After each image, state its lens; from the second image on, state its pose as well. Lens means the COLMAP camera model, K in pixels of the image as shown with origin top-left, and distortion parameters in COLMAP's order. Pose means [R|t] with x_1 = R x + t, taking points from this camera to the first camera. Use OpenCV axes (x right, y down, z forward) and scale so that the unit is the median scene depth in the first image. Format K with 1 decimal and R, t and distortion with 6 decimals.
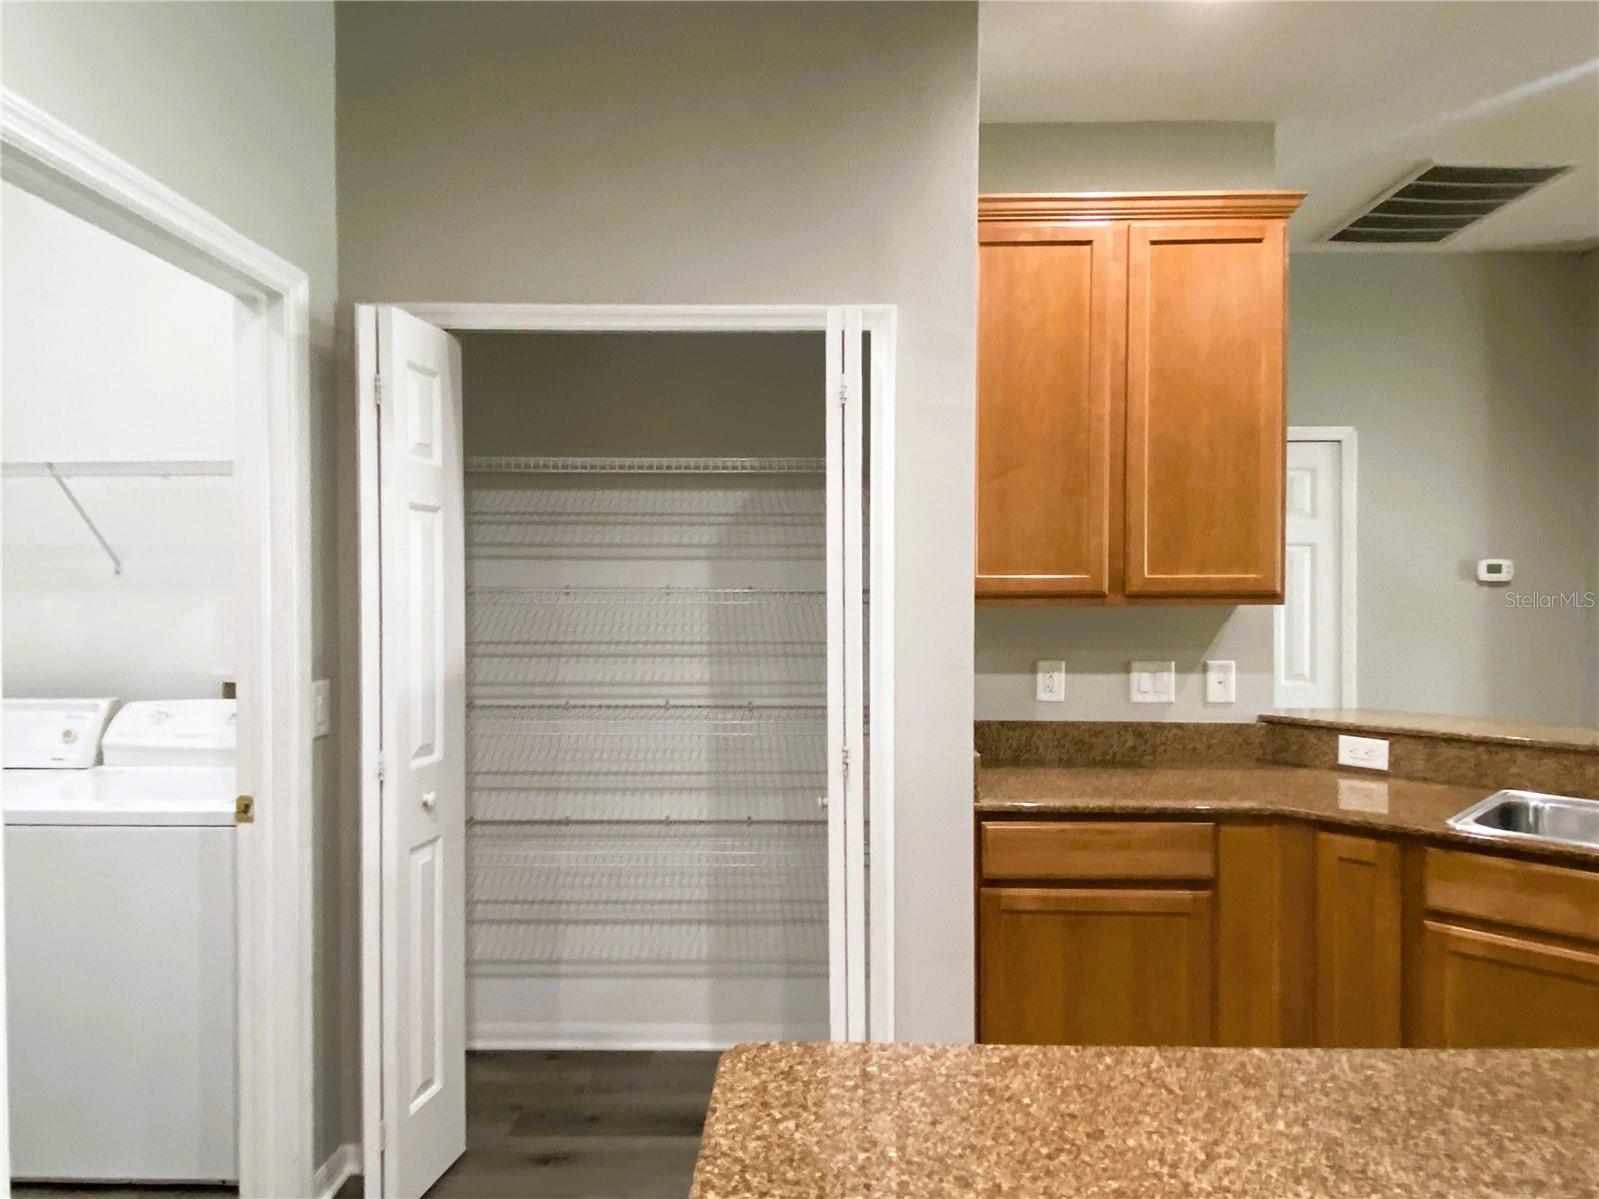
lens RADIAL K [[1111.8, 0, 799.5], [0, 1111.8, 599.5], [0, 0, 1]] dist [0.003805, 0.000752]
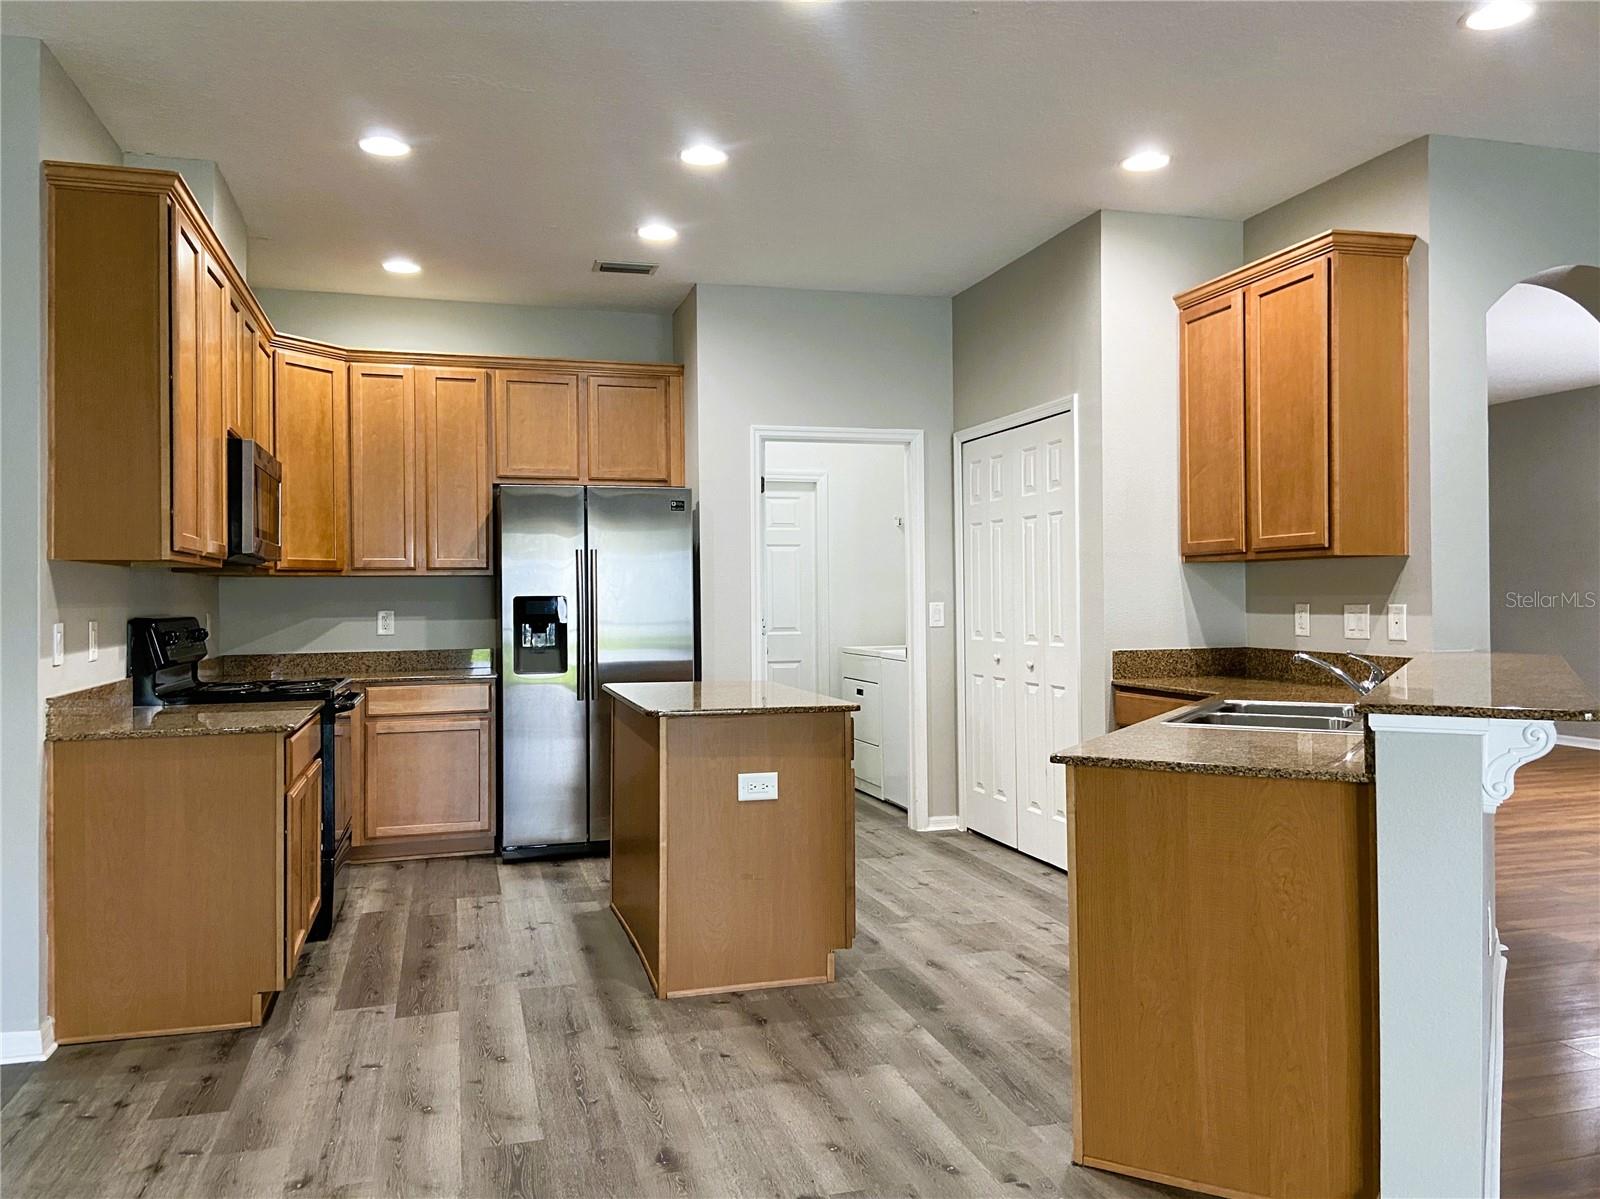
lens RADIAL K [[1226.8, 0, 800.0], [0, 1226.8, 599.5], [0, 0, 1]] dist [0.042329, -0.001930]
pose [[0.299942, 0.000028, -0.953958, 1.478673], [-0.004988, 0.999986, -0.001539, 0.056361], [0.953944, 0.005220, 0.299938, -0.004090]]
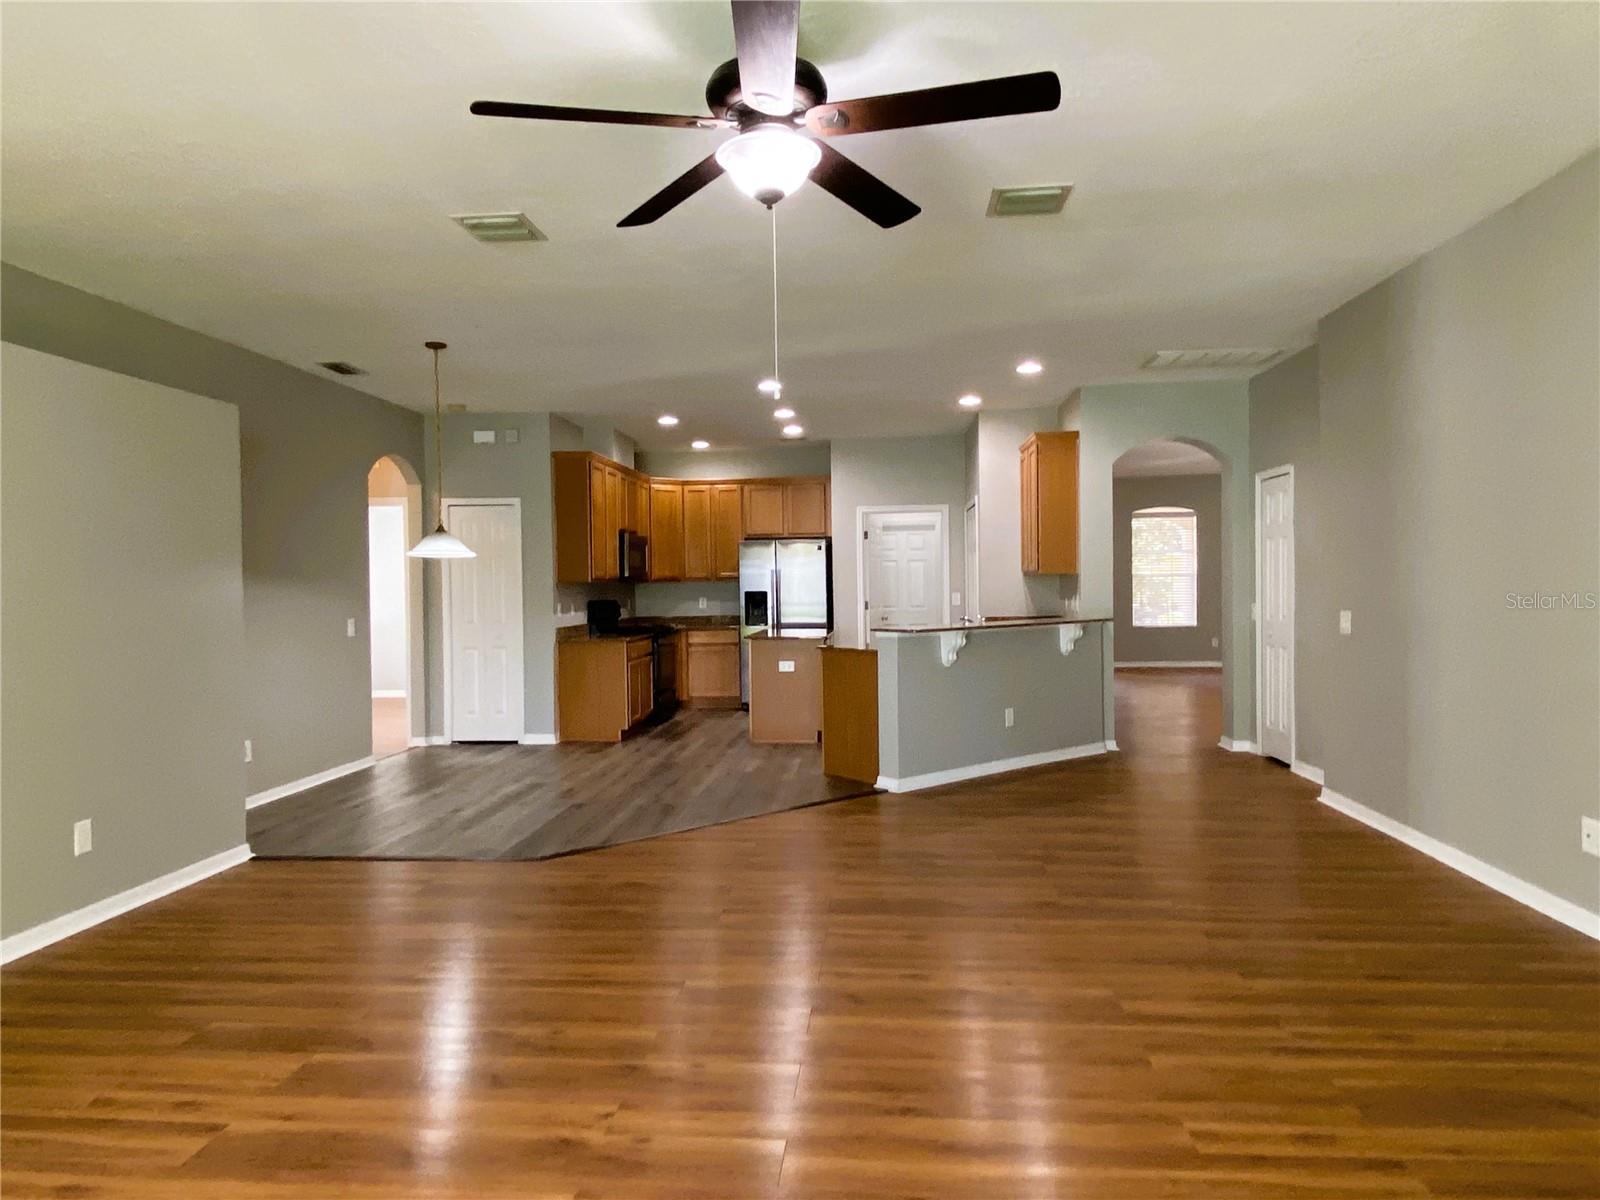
lens RADIAL K [[1066.7, 0, 800.0], [0, 1066.7, 600.0], [0, 0, 1]] dist [0.069613, -0.079241]
pose [[-0.071536, 0.018735, -0.997262, 2.984136], [-0.000574, 0.999823, 0.018825, 0.017064], [0.997438, 0.001919, -0.071513, 0.527318]]
